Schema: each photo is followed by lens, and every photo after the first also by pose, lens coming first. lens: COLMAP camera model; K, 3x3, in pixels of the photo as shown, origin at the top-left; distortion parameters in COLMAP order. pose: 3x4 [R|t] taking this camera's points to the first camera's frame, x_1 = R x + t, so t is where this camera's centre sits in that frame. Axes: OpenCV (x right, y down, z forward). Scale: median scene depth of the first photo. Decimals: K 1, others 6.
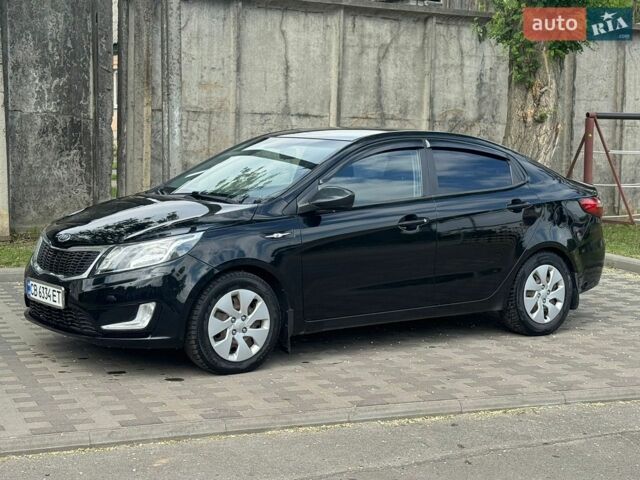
lens RADIAL K [[1129.5, 0, 320.0], [0, 1129.5, 240.0], [0, 0, 1]] dist [0.167784, -0.139190]
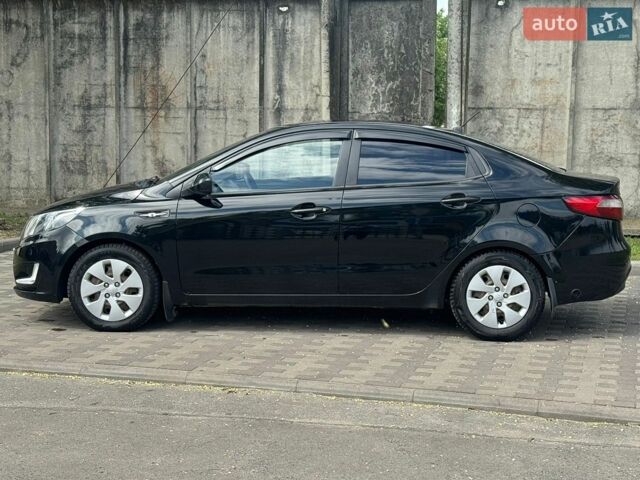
lens RADIAL K [[1129.5, 0, 320.0], [0, 1129.5, 240.0], [0, 0, 1]] dist [0.167784, -0.139190]
pose [[0.776530, 0.054731, -0.627699, 0.435483], [-0.057445, 0.998221, 0.015972, -0.003563], [0.627456, 0.023655, 0.778292, 0.120485]]
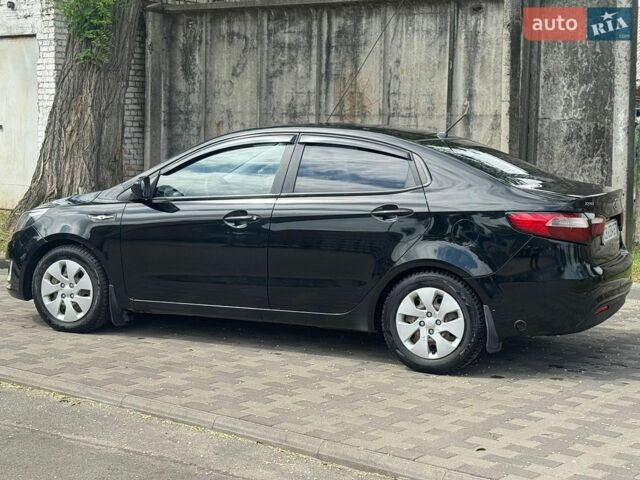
lens RADIAL K [[1129.5, 0, 320.0], [0, 1129.5, 240.0], [0, 0, 1]] dist [0.167784, -0.139190]
pose [[0.483527, 0.075252, -0.872089, 0.569528], [-0.092017, 0.995147, 0.034852, -0.022034], [0.870479, 0.063395, 0.488105, 0.345116]]
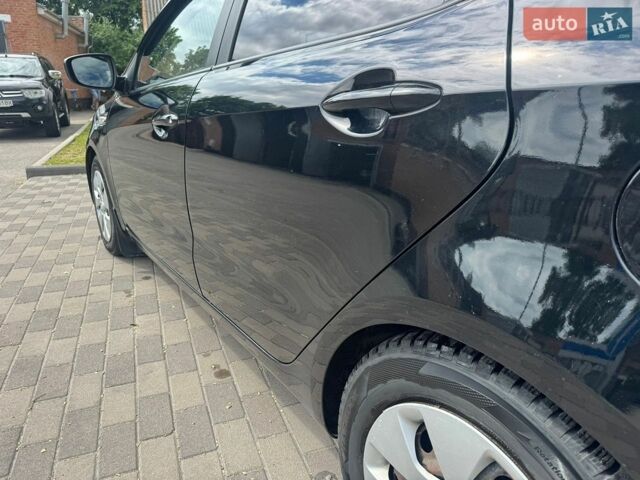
lens RADIAL K [[456.7, 0, 320.0], [0, 456.7, 240.0], [0, 0, 1]] dist [-0.003319, -0.003277]
pose [[-0.026381, 0.286268, -0.957786, 0.172955], [-0.107070, 0.951799, 0.287428, -0.018314], [0.993901, 0.110133, 0.005541, 0.634094]]
